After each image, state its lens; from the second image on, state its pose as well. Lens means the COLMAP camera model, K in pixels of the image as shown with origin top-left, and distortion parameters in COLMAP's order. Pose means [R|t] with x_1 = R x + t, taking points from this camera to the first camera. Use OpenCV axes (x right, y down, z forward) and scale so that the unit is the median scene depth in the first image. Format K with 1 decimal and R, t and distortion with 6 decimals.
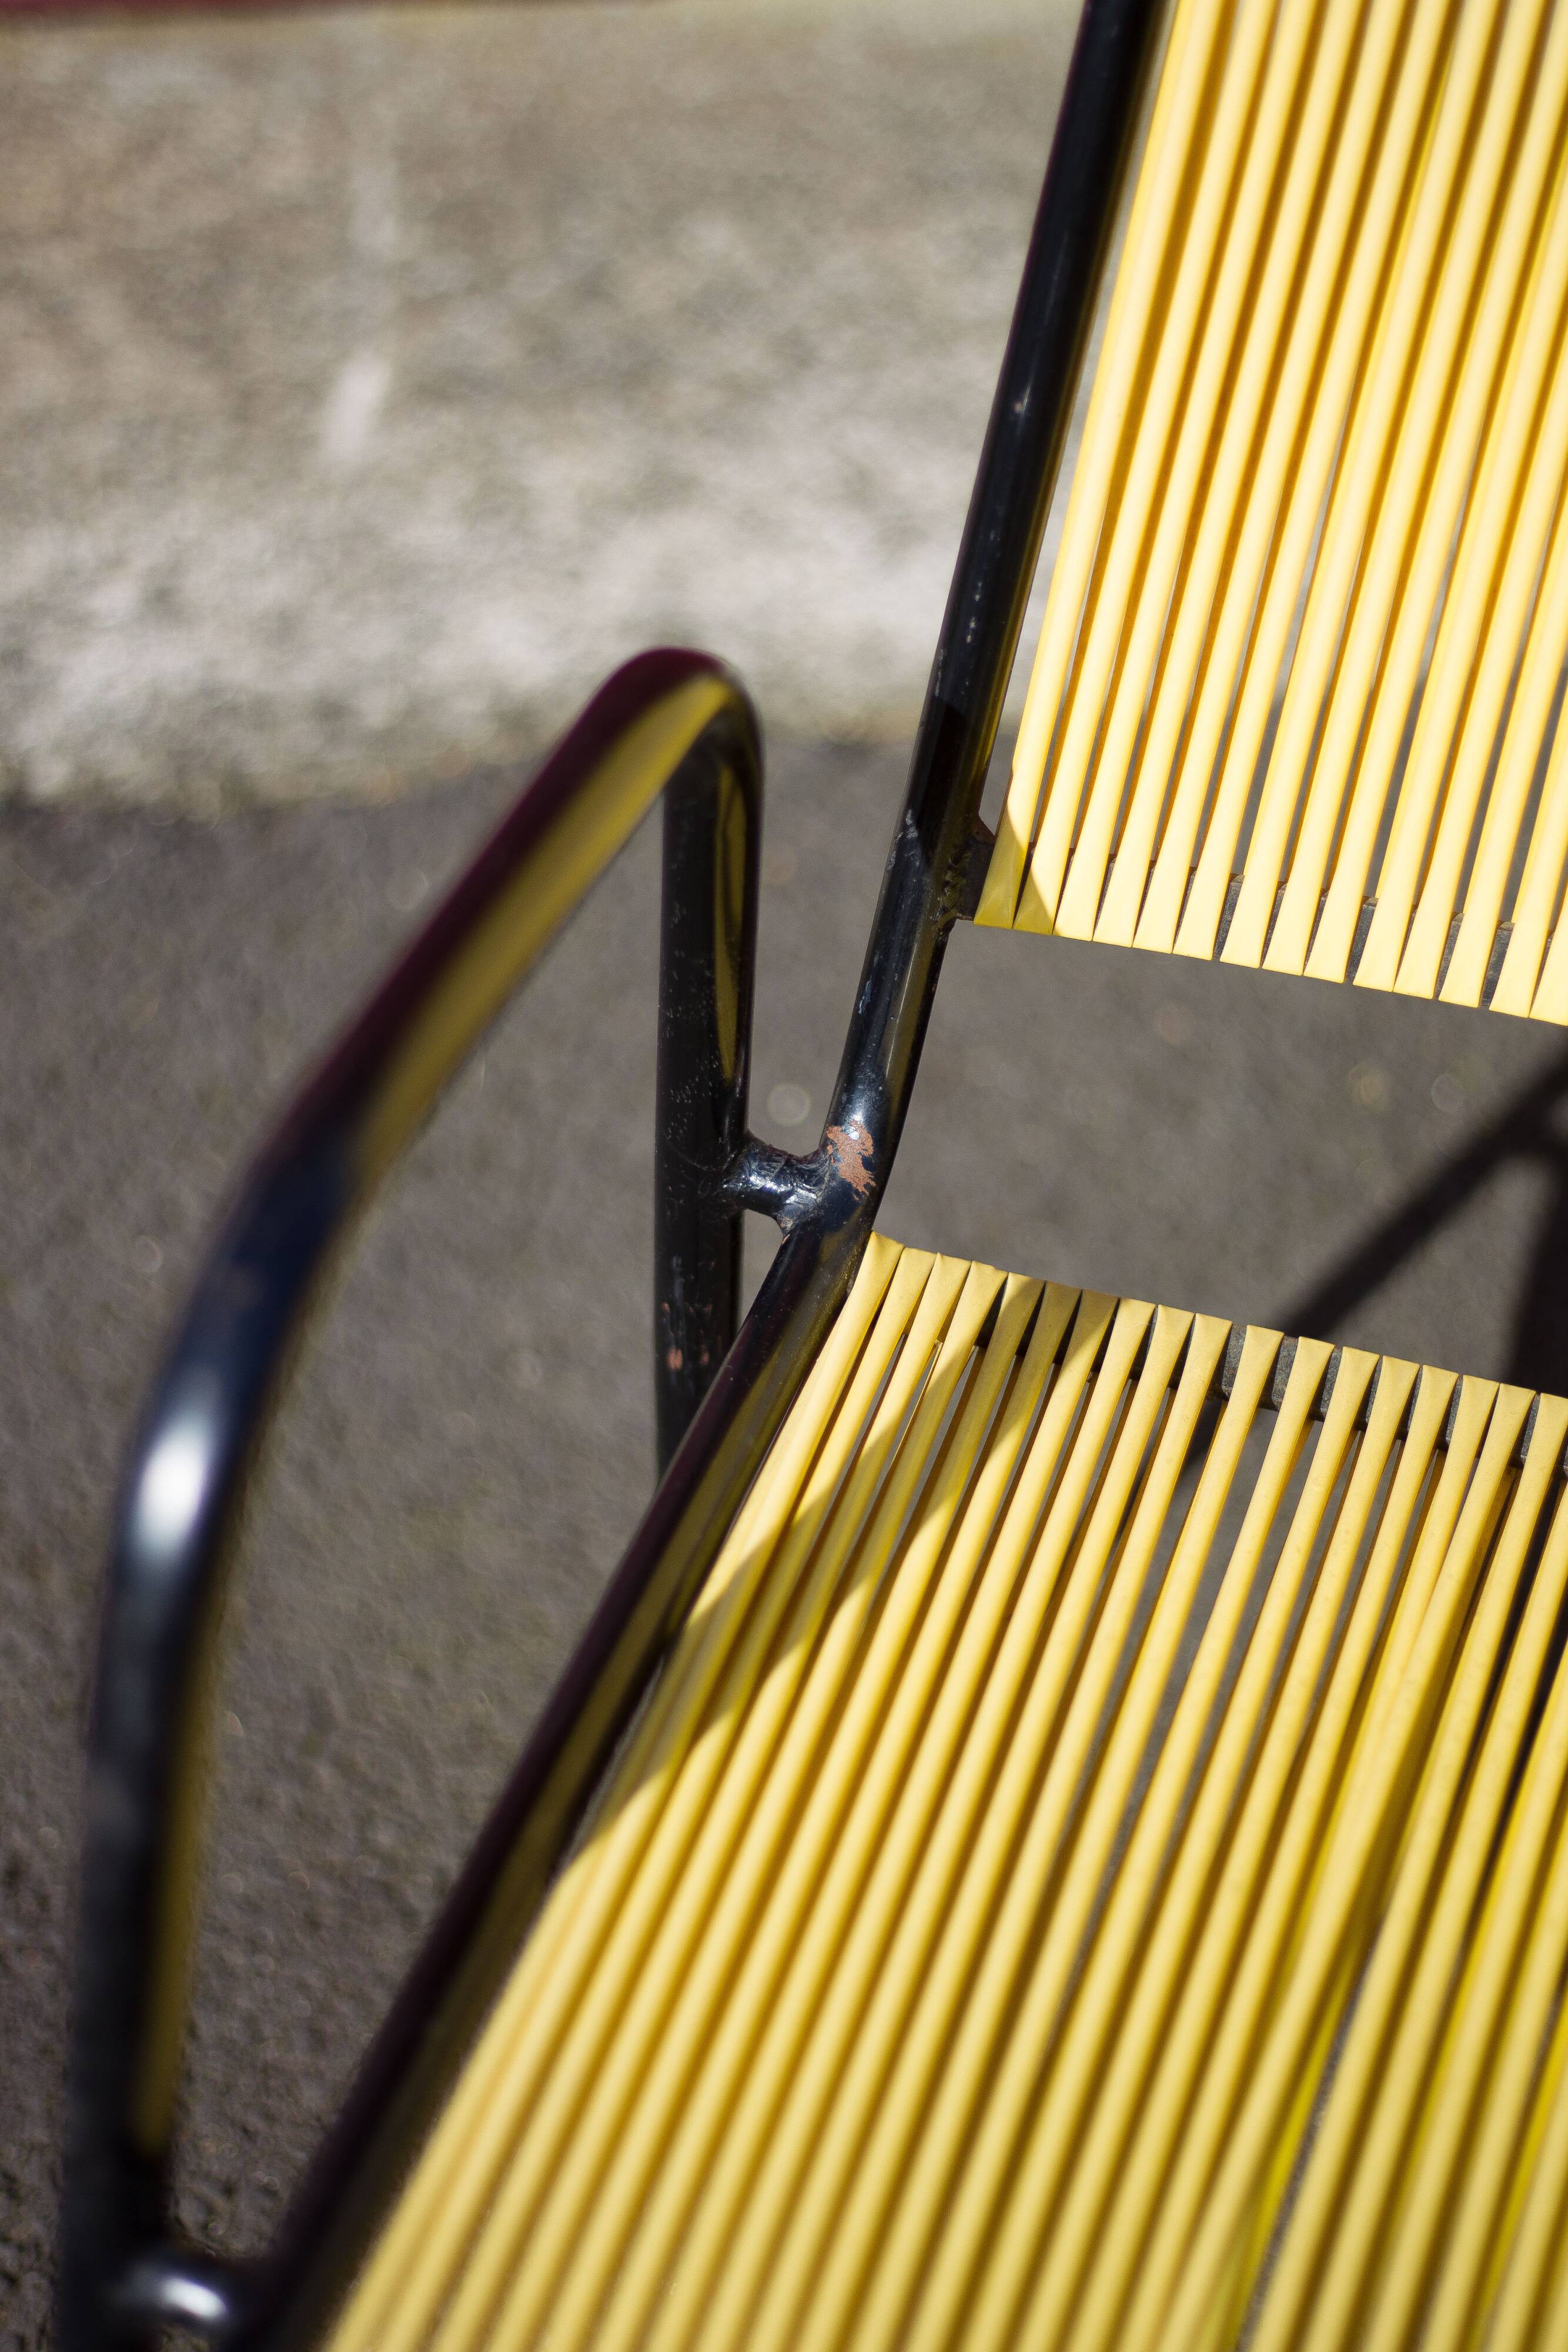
lens RADIAL K [[4542.0, 0, 780.6], [0, 4542.0, 1168.2], [0, 0, 1]] dist [-0.116446, 0.000000]
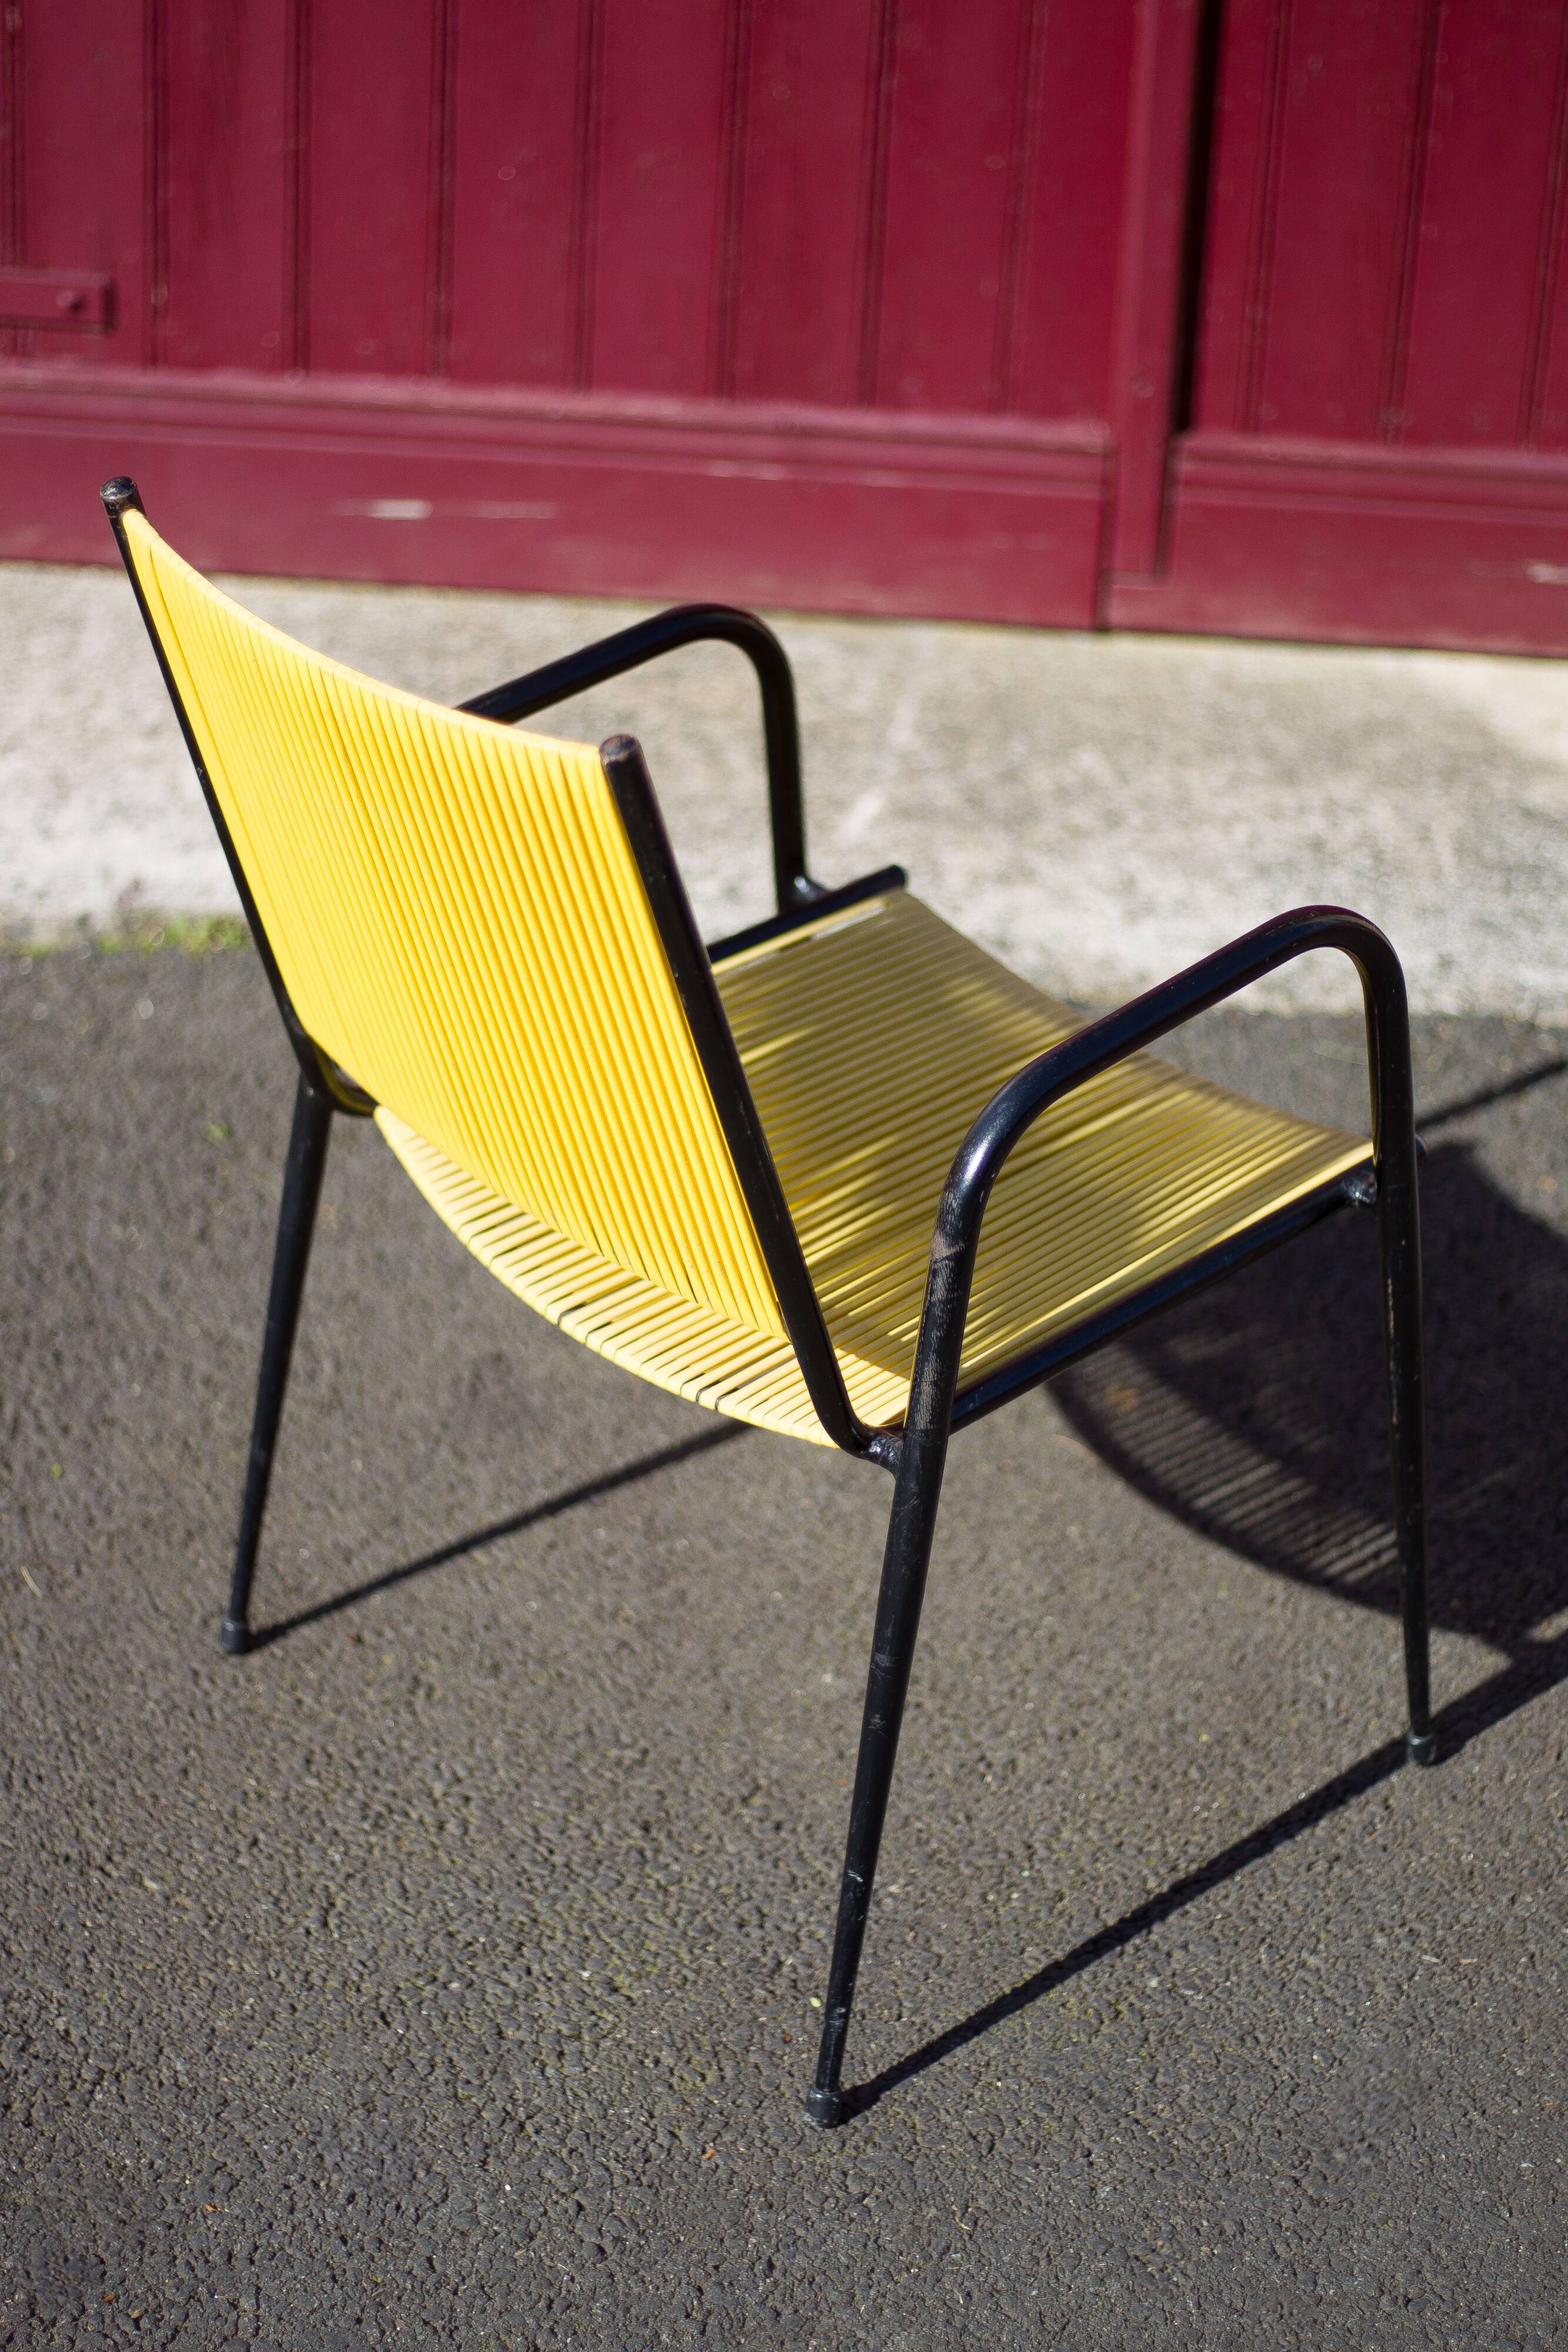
lens RADIAL K [[4542.0, 0, 774.7], [0, 4542.0, 1171.9], [0, 0, 1]] dist [-0.116446, 0.000000]
pose [[0.968076, 0.121427, -0.219280, 0.292277], [-0.162497, 0.970118, -0.180181, 0.307919], [0.190849, 0.210062, 0.958880, -0.733751]]
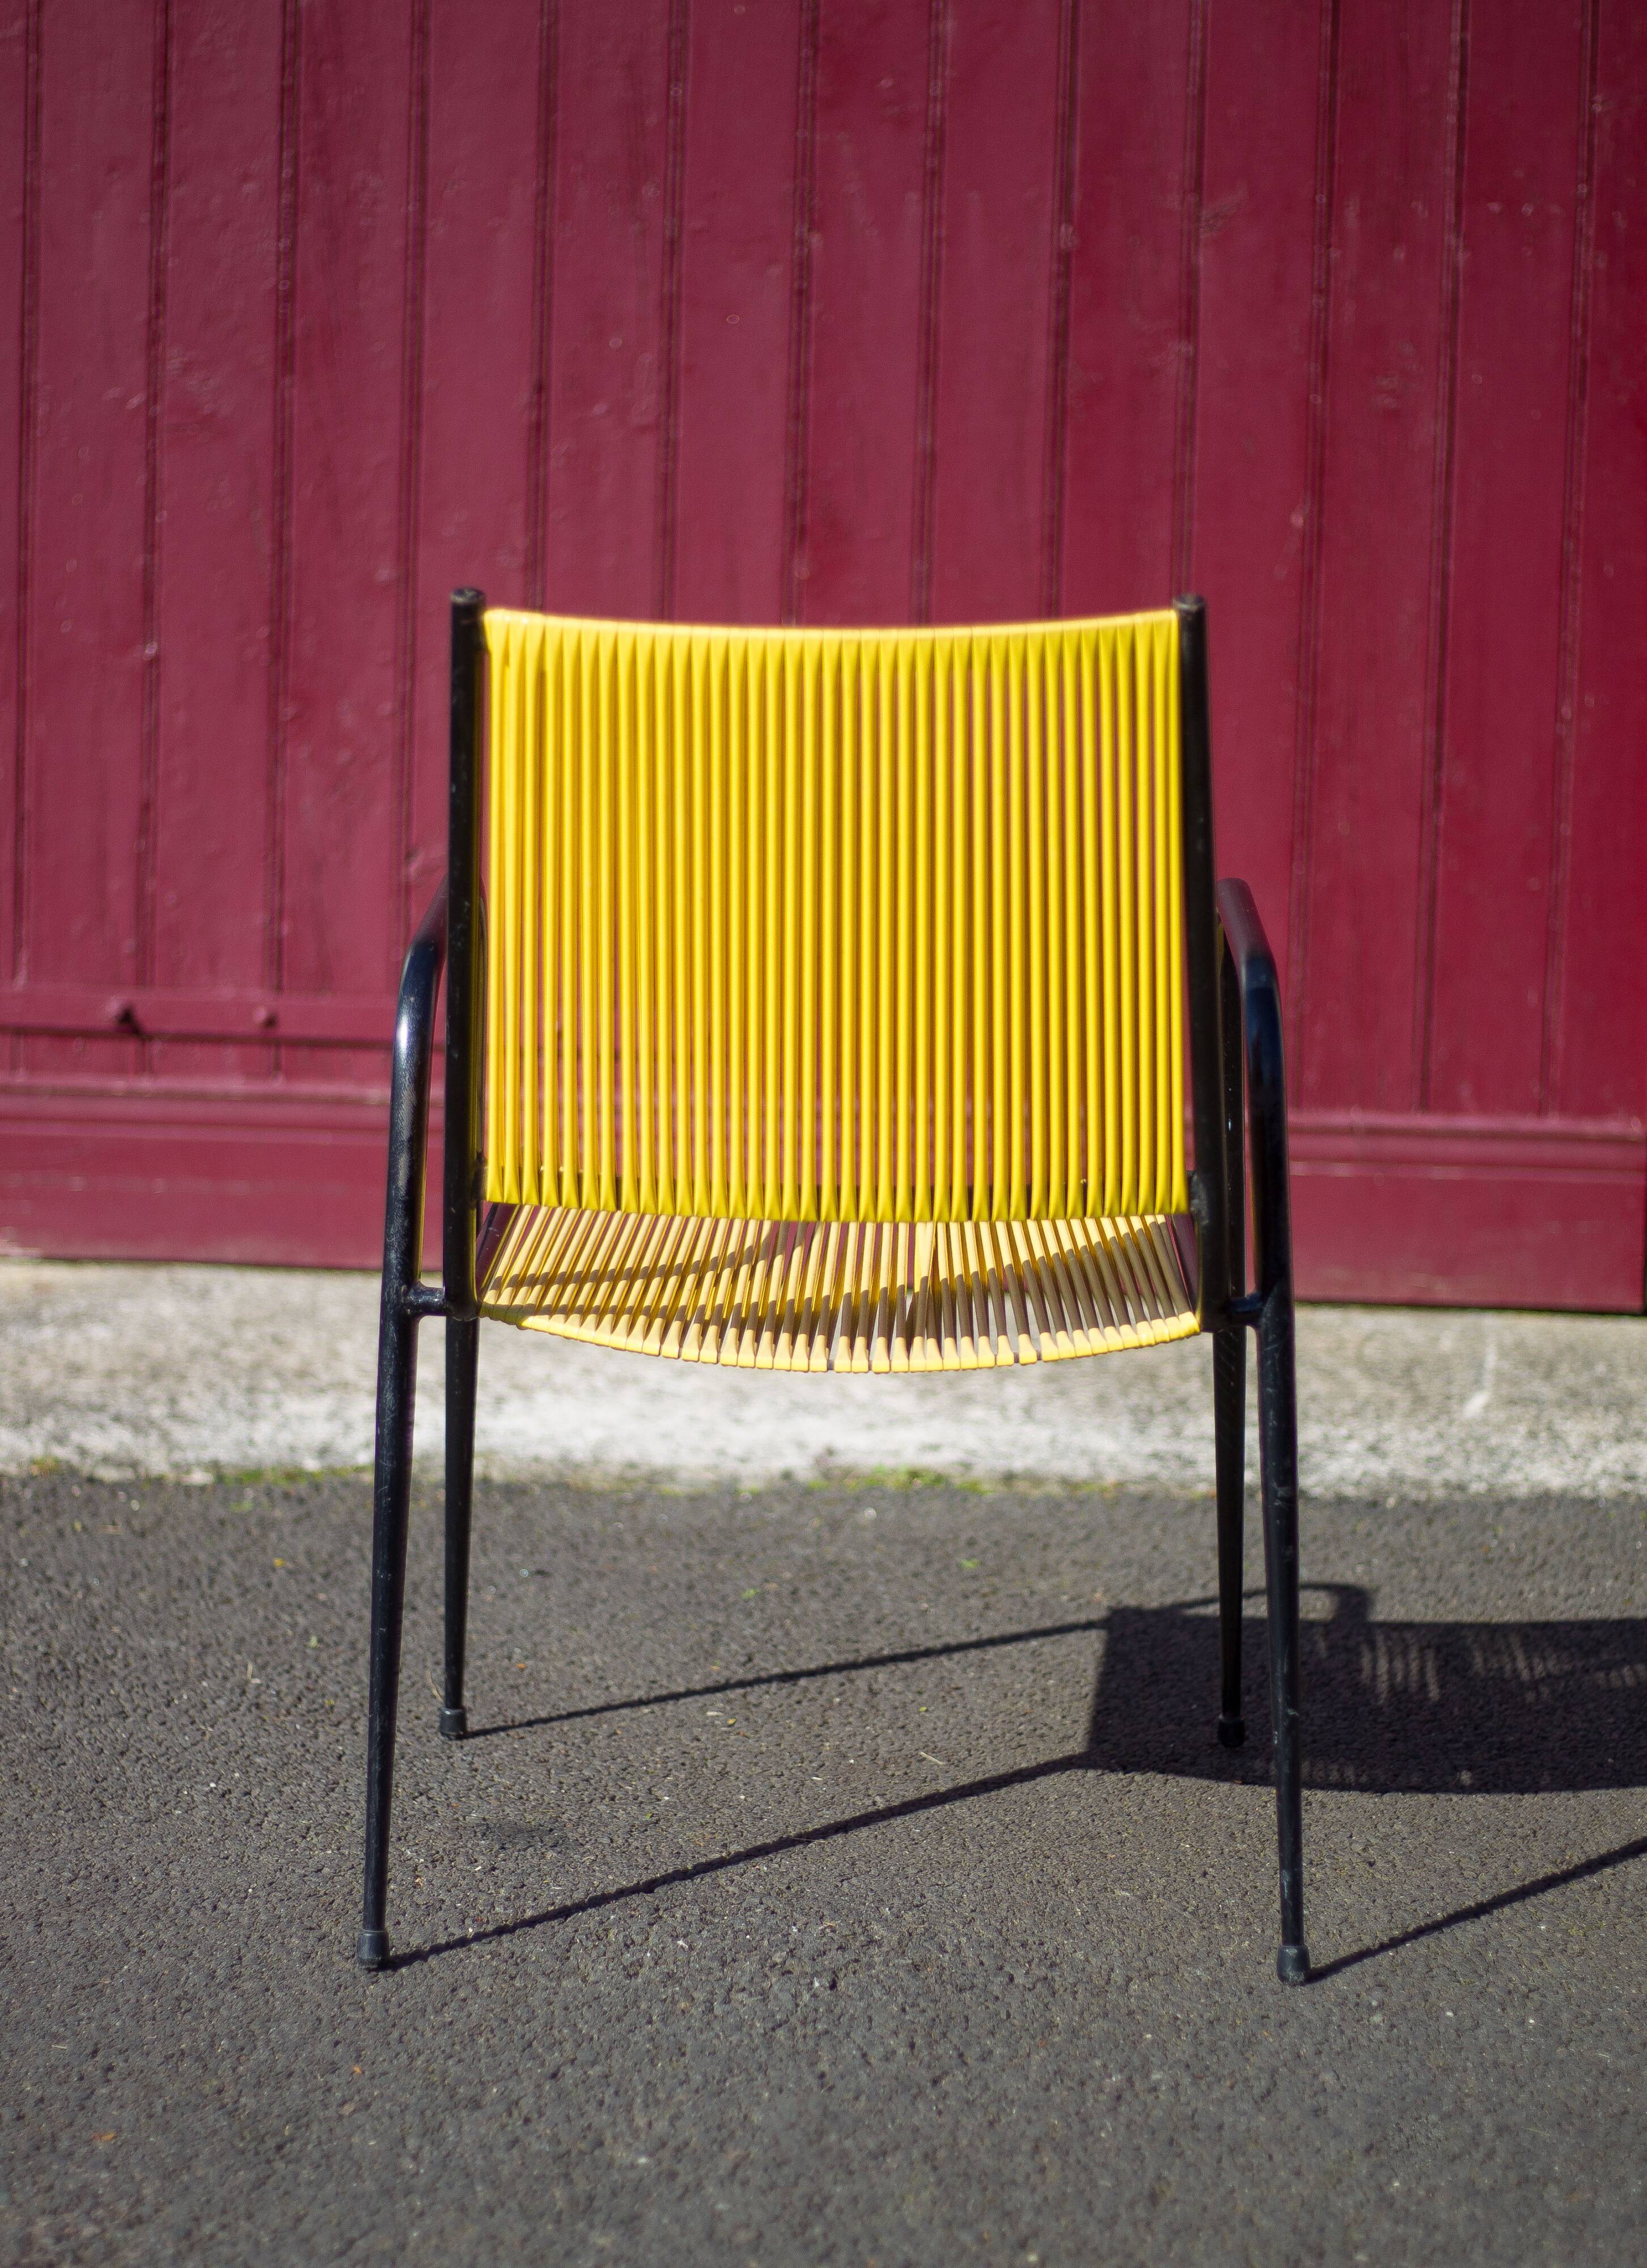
lens RADIAL K [[4836.5, 0, 779.8], [0, 4836.5, 1201.3], [0, 0, 1]] dist [-0.102896, 0.000000]
pose [[0.970519, 0.010989, -0.240773, 0.119093], [-0.138398, 0.843265, -0.519375, 0.905223], [0.197328, 0.537386, 0.819926, -0.850782]]
